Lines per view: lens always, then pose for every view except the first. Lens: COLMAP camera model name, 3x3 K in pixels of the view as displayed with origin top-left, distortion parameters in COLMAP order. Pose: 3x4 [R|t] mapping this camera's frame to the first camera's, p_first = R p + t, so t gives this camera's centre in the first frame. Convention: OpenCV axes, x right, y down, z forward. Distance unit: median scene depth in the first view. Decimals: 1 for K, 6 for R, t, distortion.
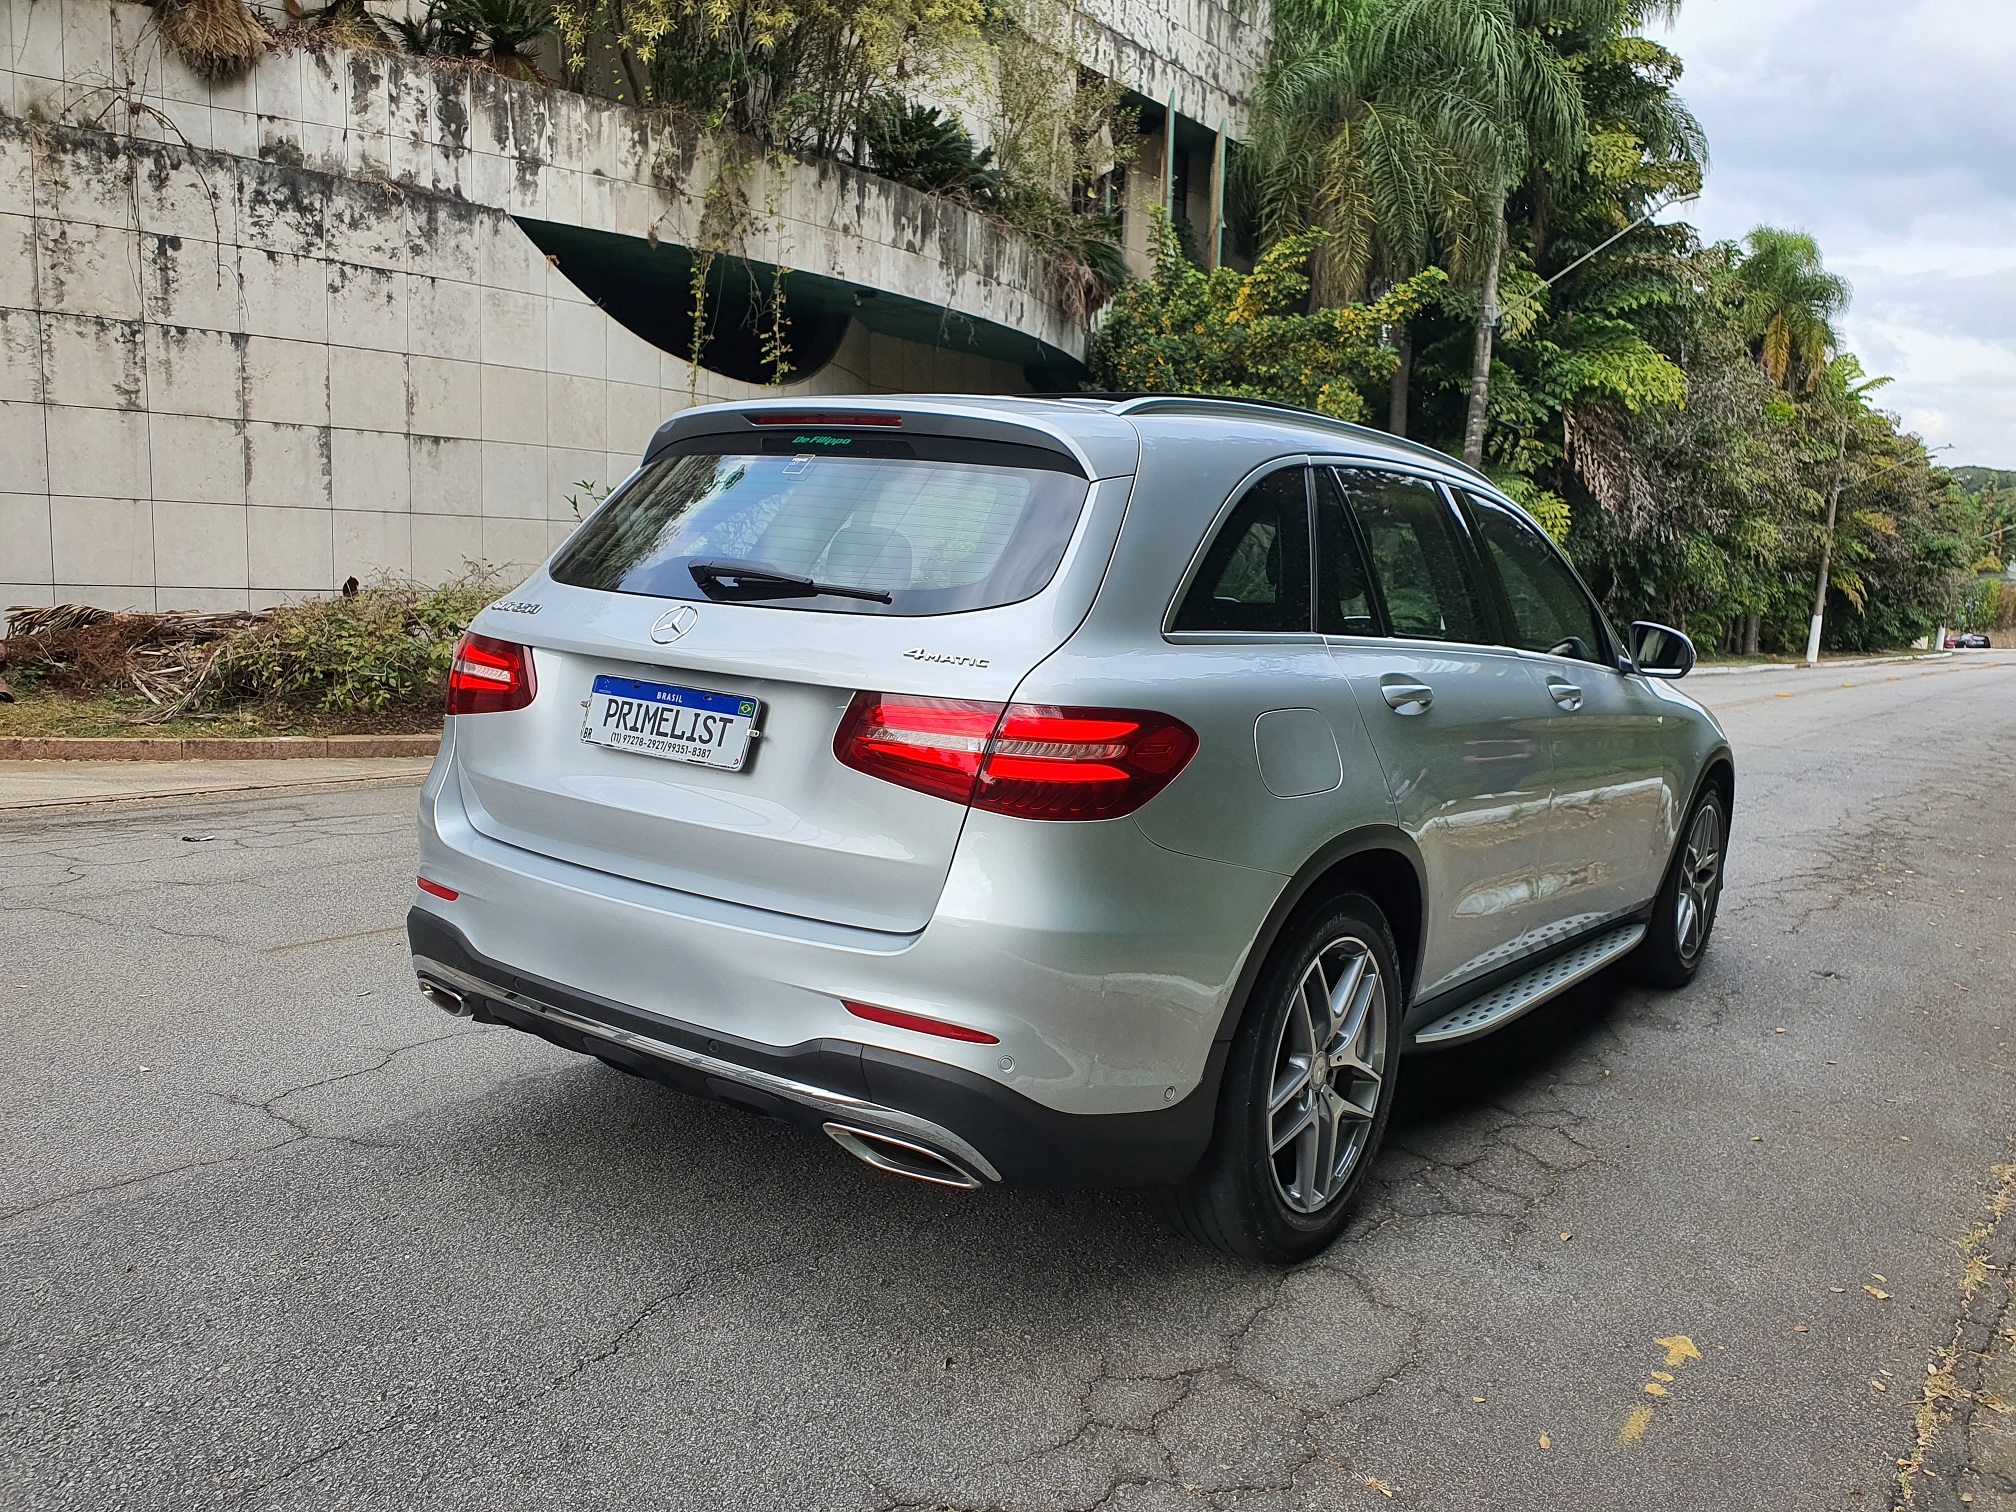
lens RADIAL K [[1612.7, 0, 1009.9], [0, 1612.7, 760.7], [0, 0, 1]] dist [-0.002843, 0.048844]
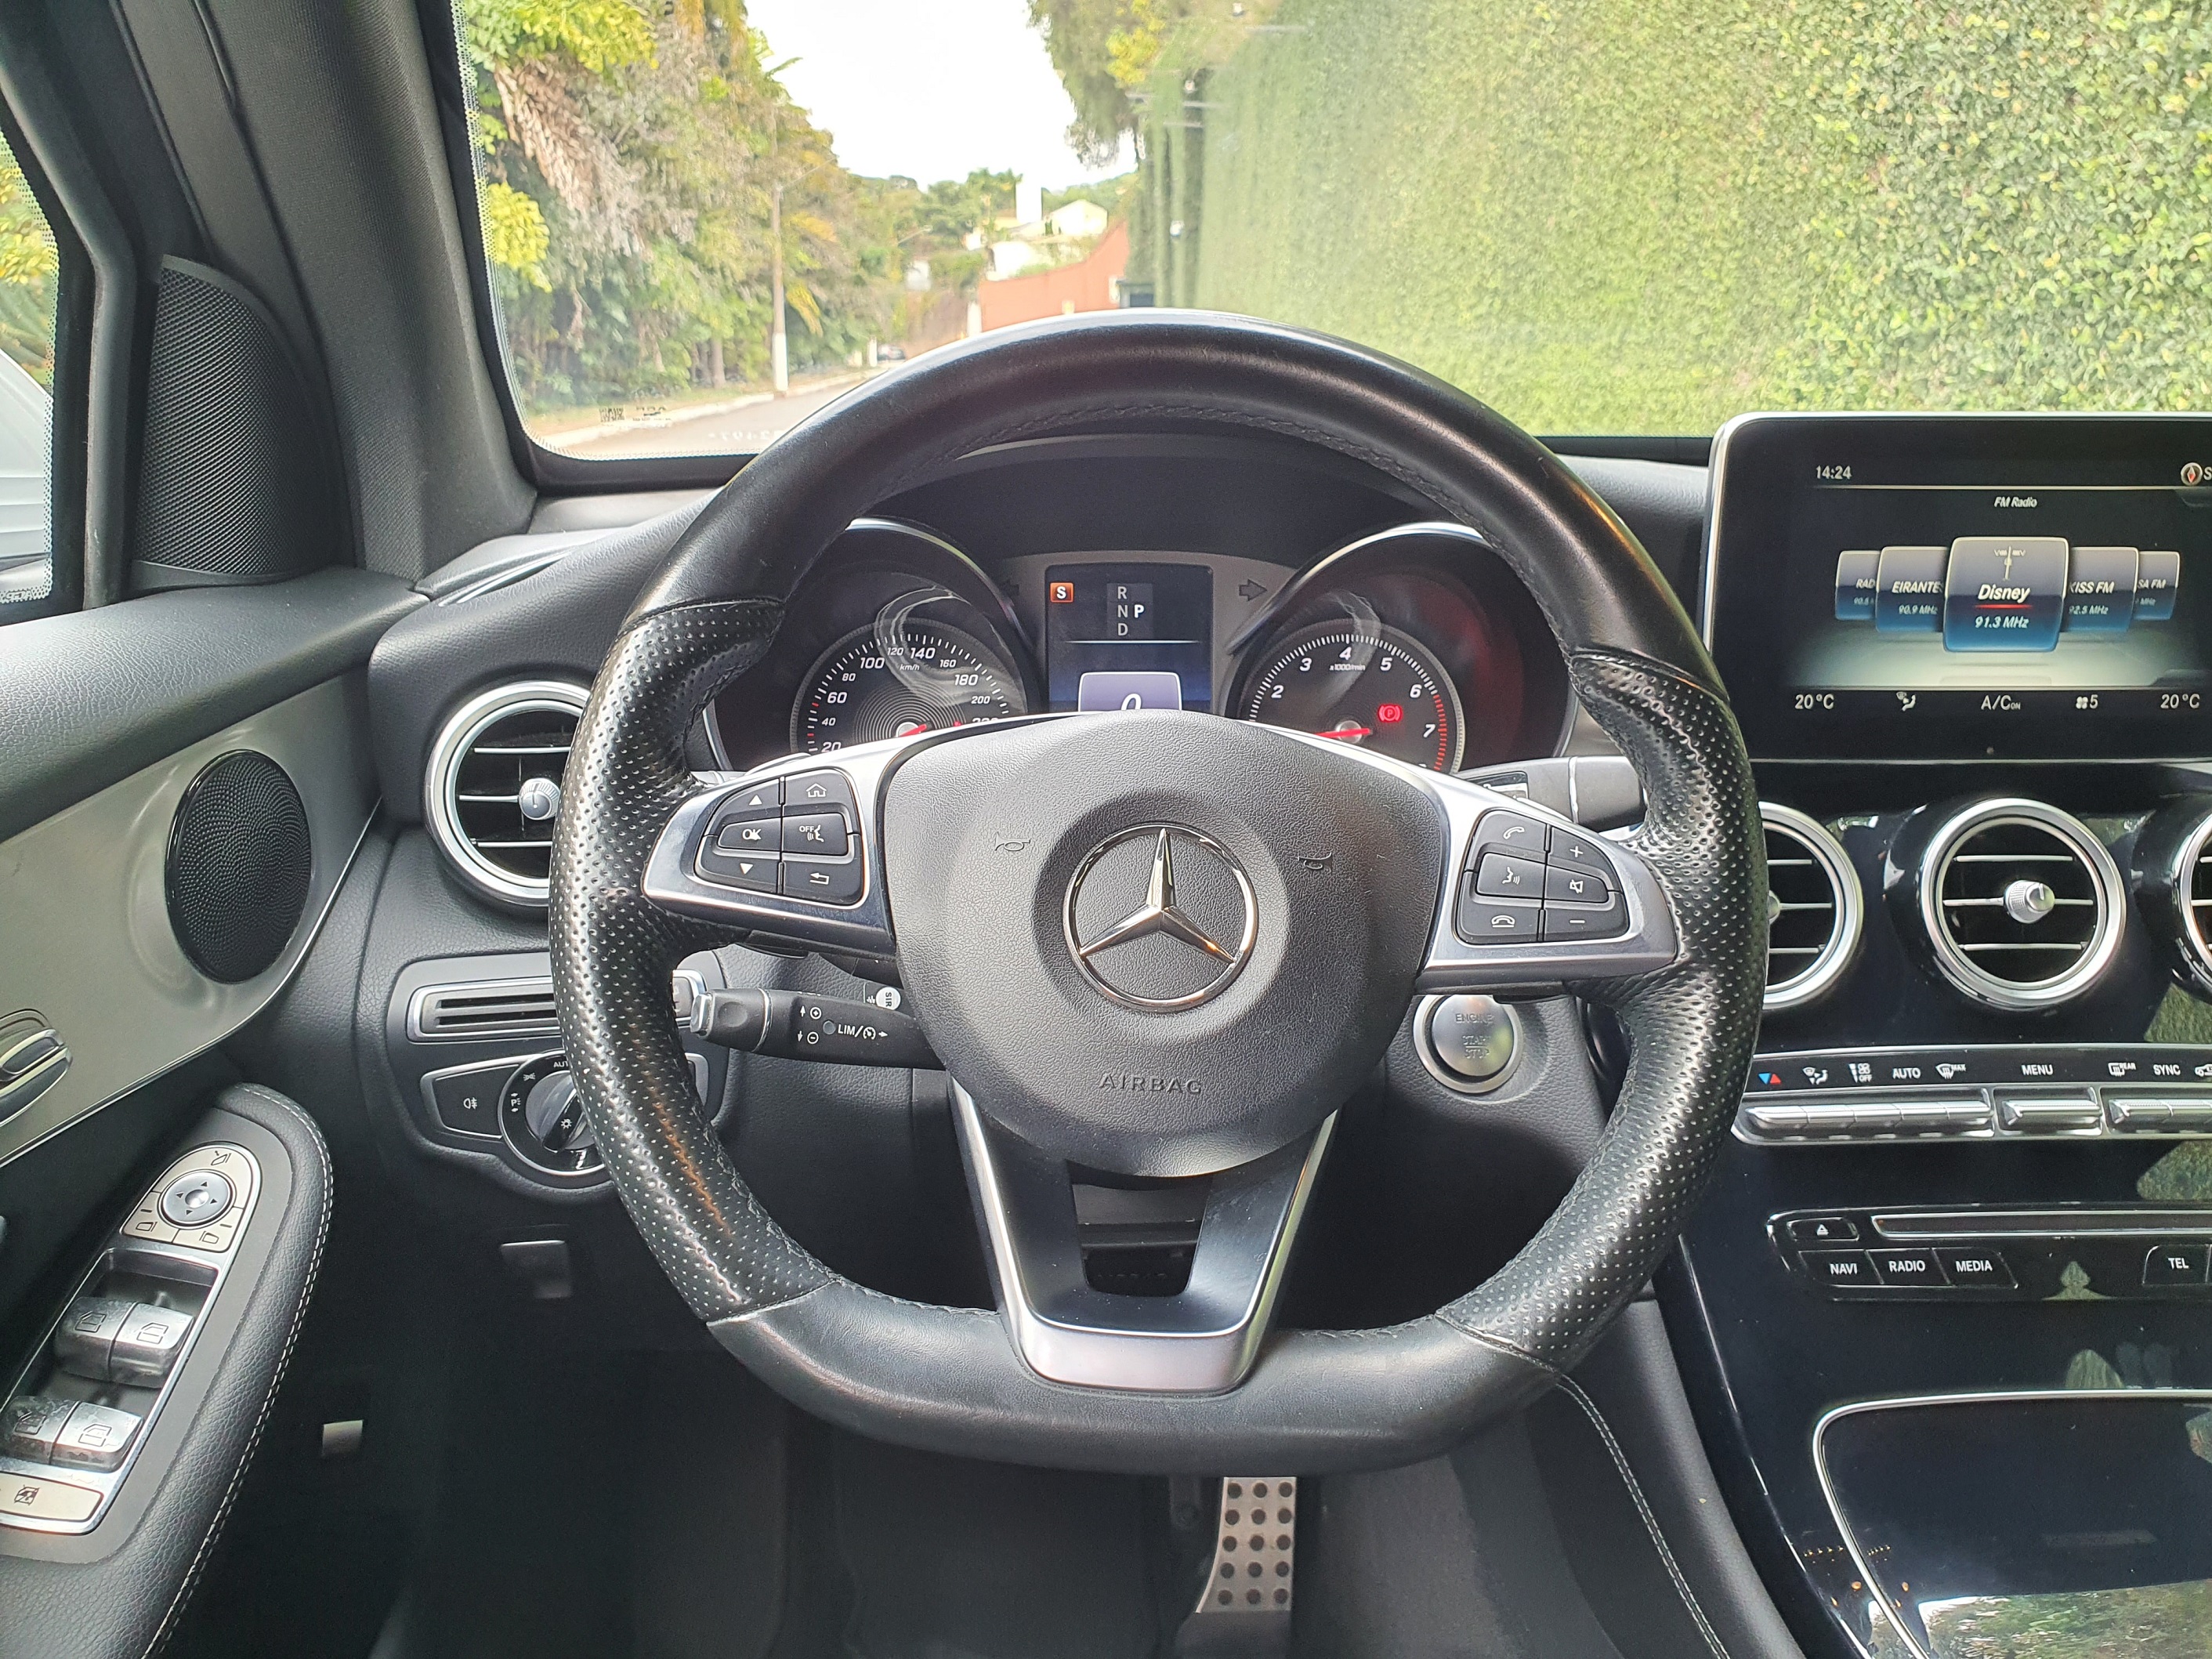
lens RADIAL K [[1798.0, 0, 1111.2], [0, 1798.0, 819.0], [0, 0, 1]] dist [-0.006292, 0.043335]
pose [[0.780896, -0.221092, 0.584225, 0.010902], [0.123492, 0.971451, 0.202567, -0.020197], [-0.612332, -0.086036, 0.785905, 0.182222]]
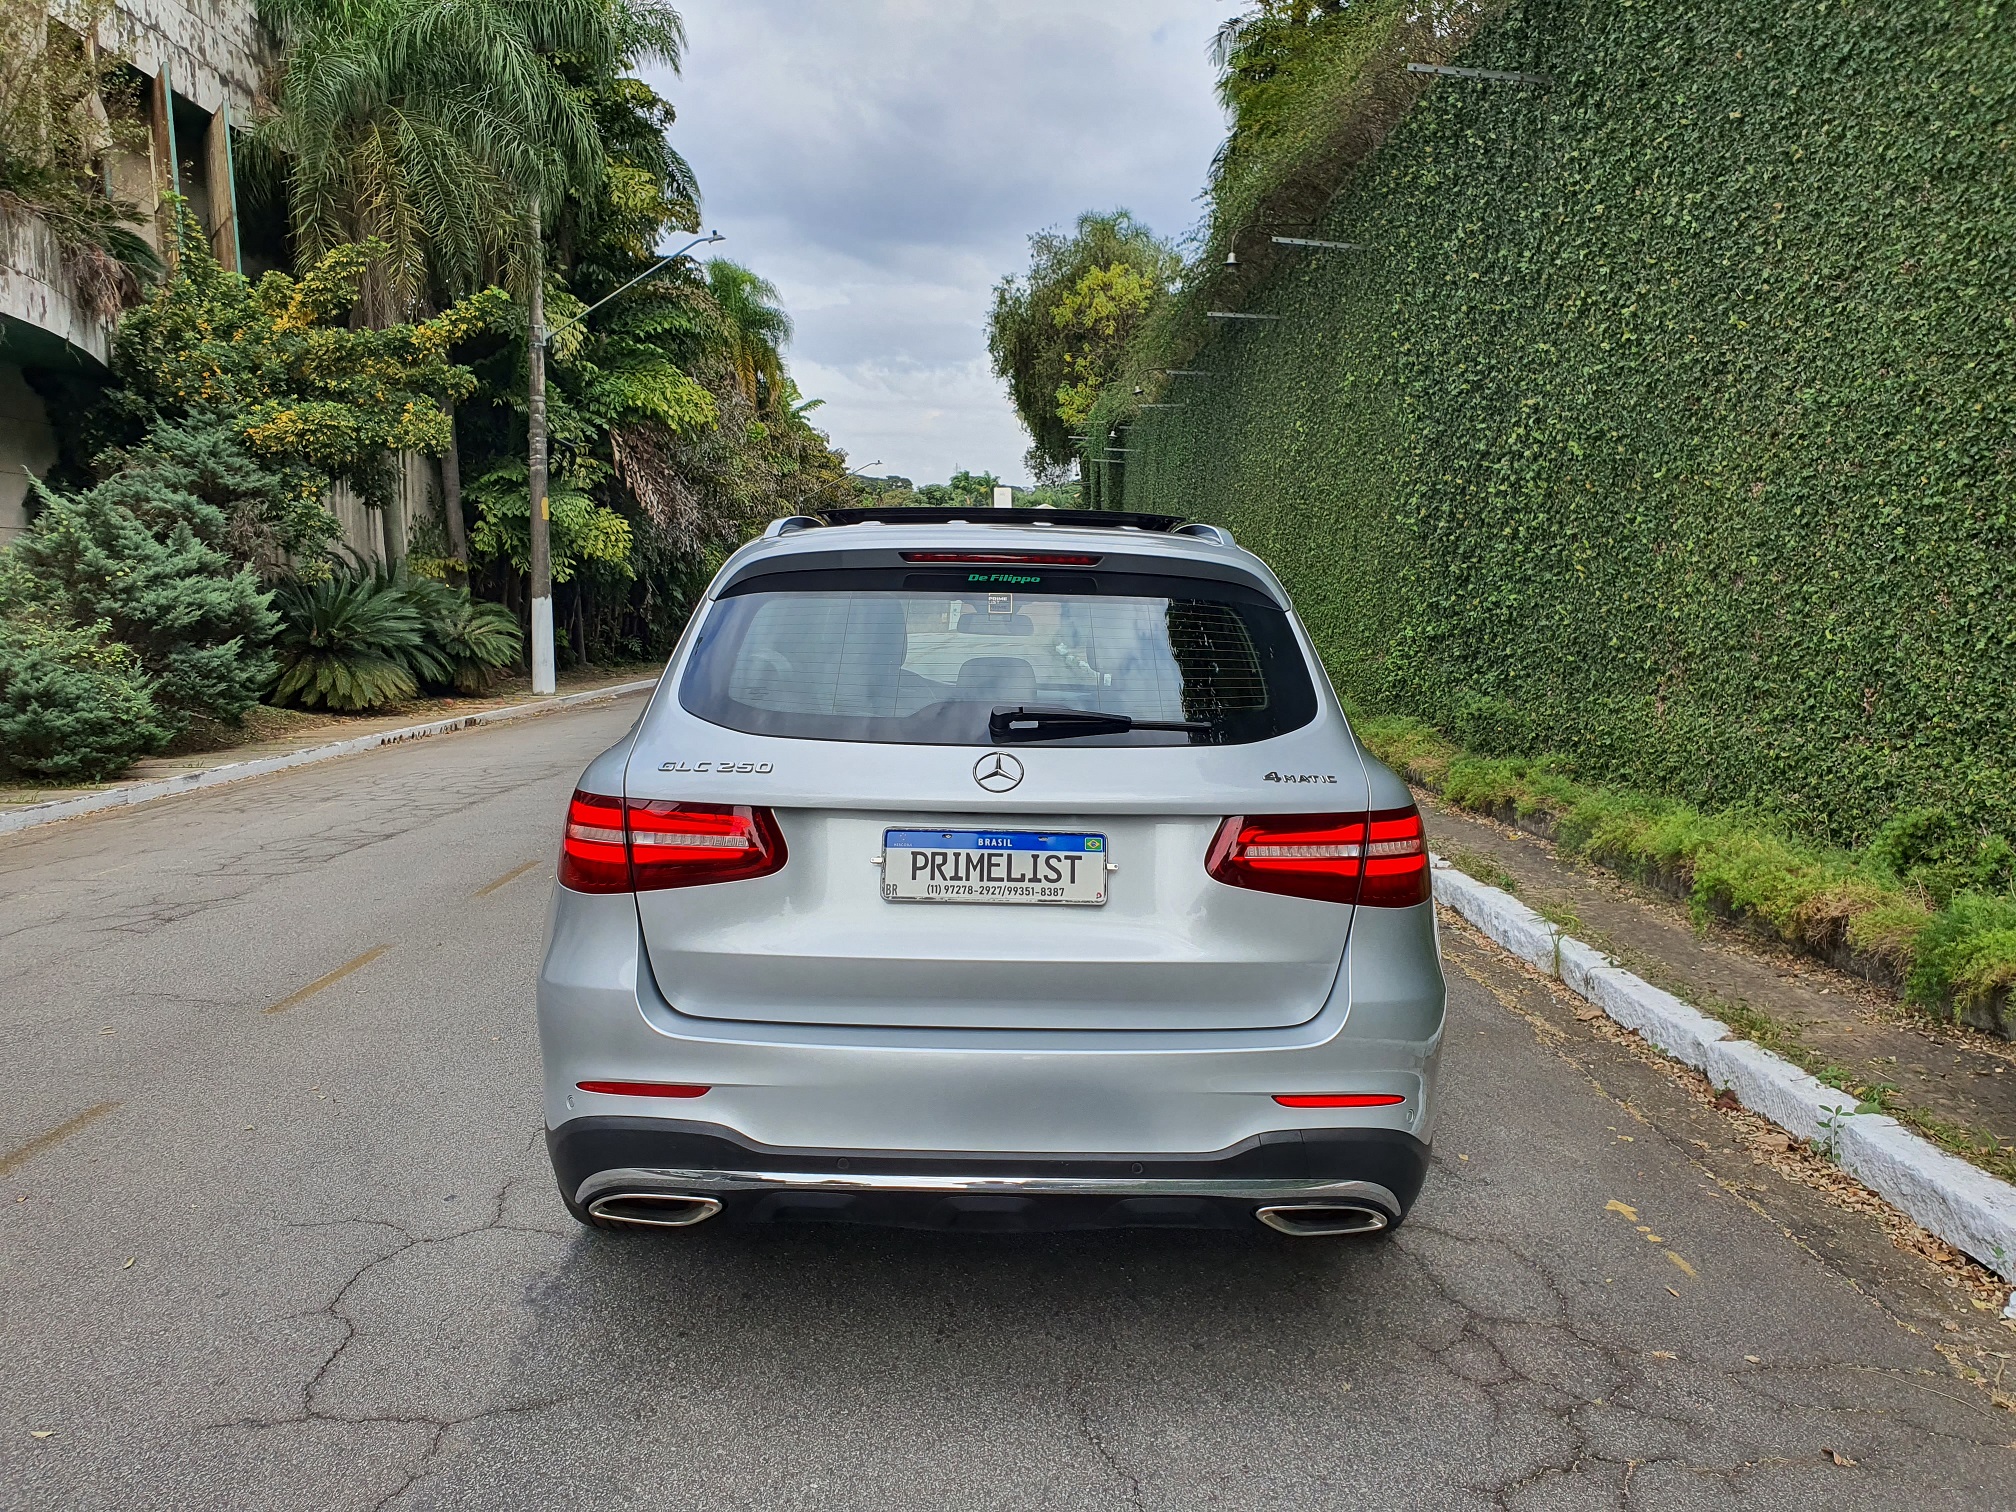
lens RADIAL K [[1604.8, 0, 1017.4], [0, 1604.8, 760.4], [0, 0, 1]] dist [0.008812, 0.023778]
pose [[0.803406, -0.105794, 0.585957, -0.084468], [0.106561, 0.993748, 0.033314, -0.013192], [-0.585818, 0.035676, 0.809657, 0.018544]]
